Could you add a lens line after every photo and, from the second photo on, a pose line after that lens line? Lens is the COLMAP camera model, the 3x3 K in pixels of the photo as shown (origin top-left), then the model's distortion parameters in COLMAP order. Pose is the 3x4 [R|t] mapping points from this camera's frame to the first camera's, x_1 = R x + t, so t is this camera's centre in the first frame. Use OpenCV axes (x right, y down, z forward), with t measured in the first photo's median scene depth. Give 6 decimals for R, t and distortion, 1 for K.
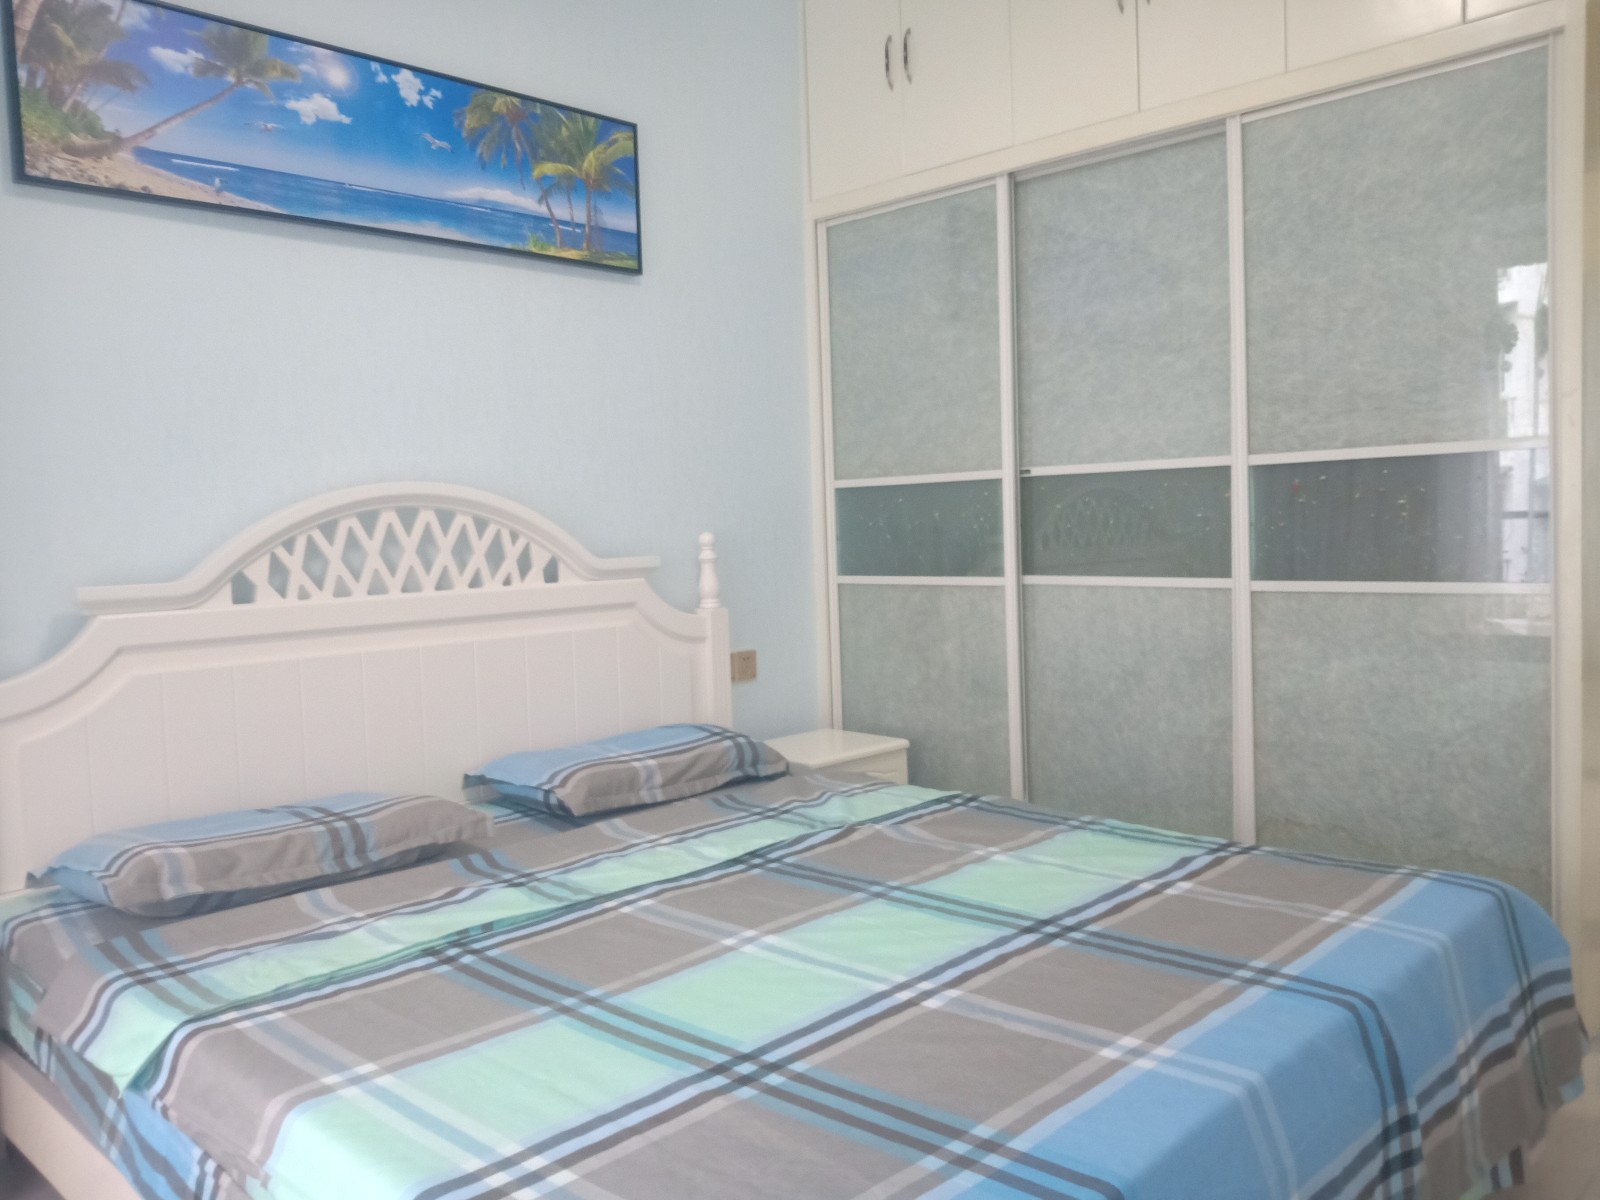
lens RADIAL K [[1264.6, 0, 783.6], [0, 1264.6, 595.9], [0, 0, 1]] dist [0.079391, -0.149624]
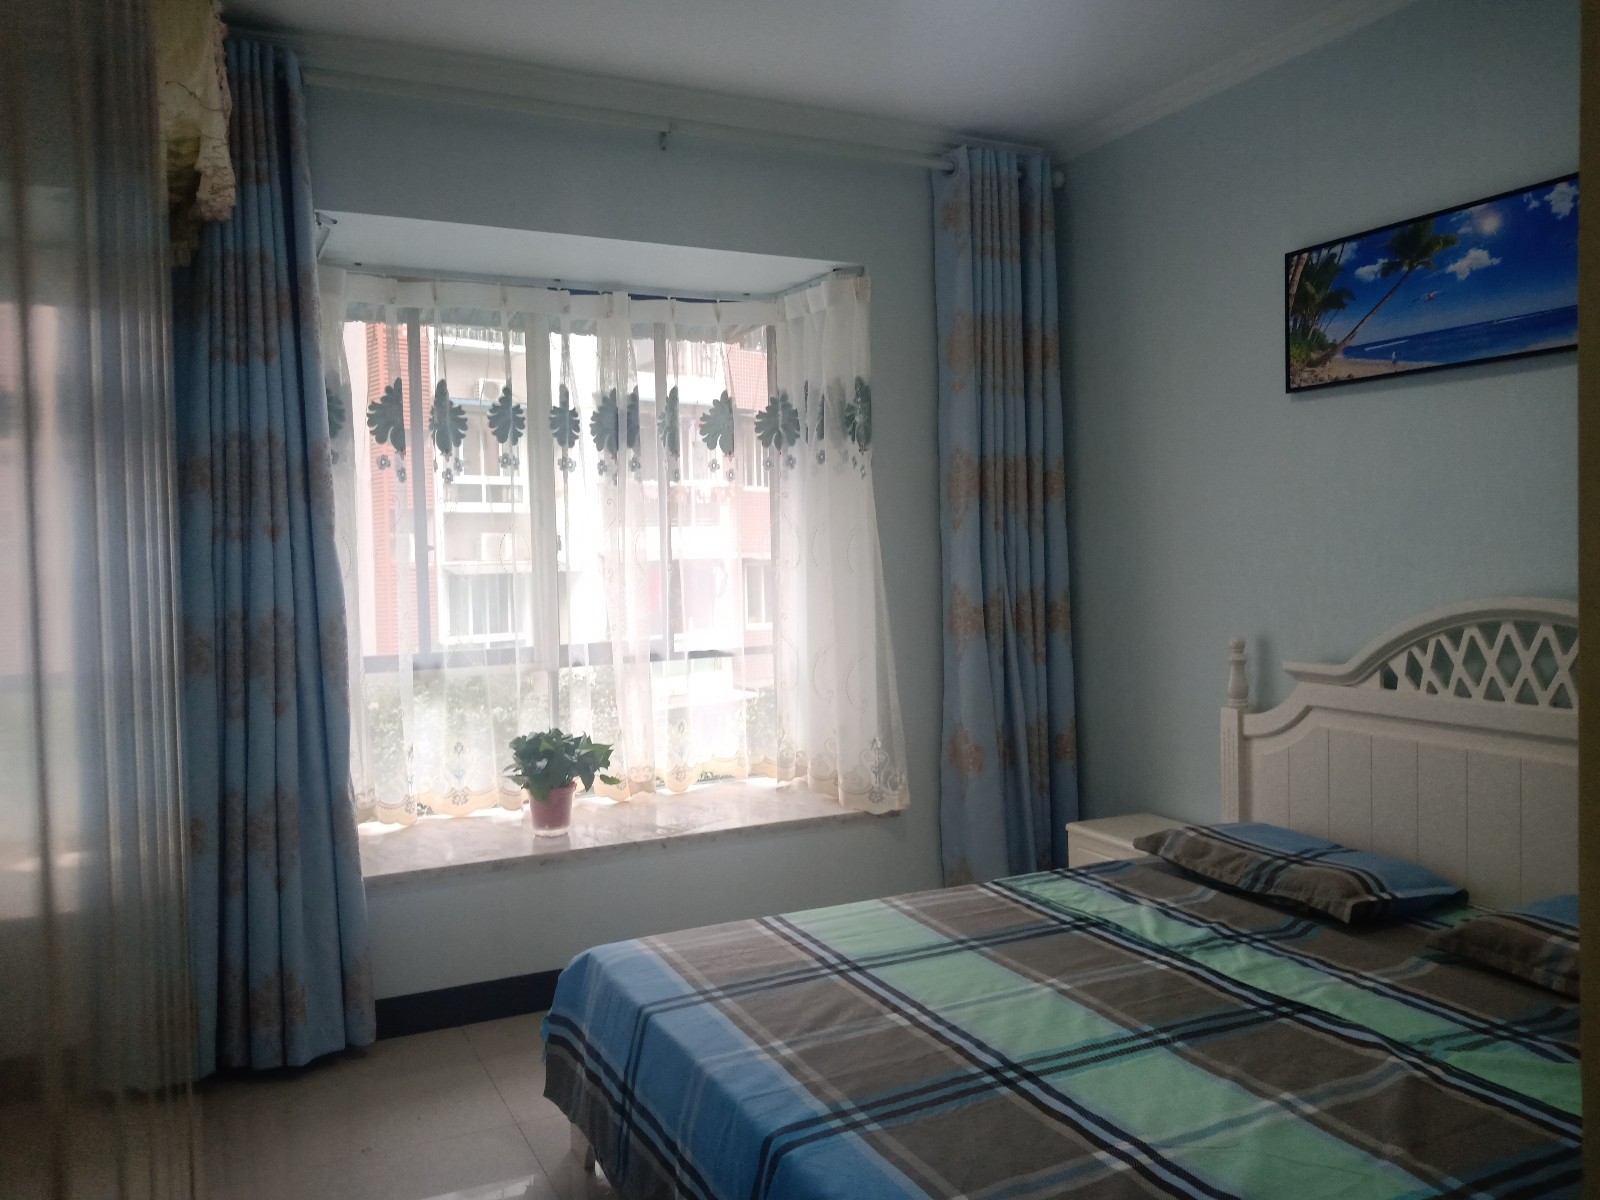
lens RADIAL K [[1264.6, 0, 783.6], [0, 1264.6, 595.9], [0, 0, 1]] dist [0.079391, -0.149624]
pose [[-0.356876, 0.071029, -0.931447, 1.137188], [-0.023280, 0.996119, 0.084881, -0.212776], [0.933862, 0.051976, -0.353837, 1.055782]]
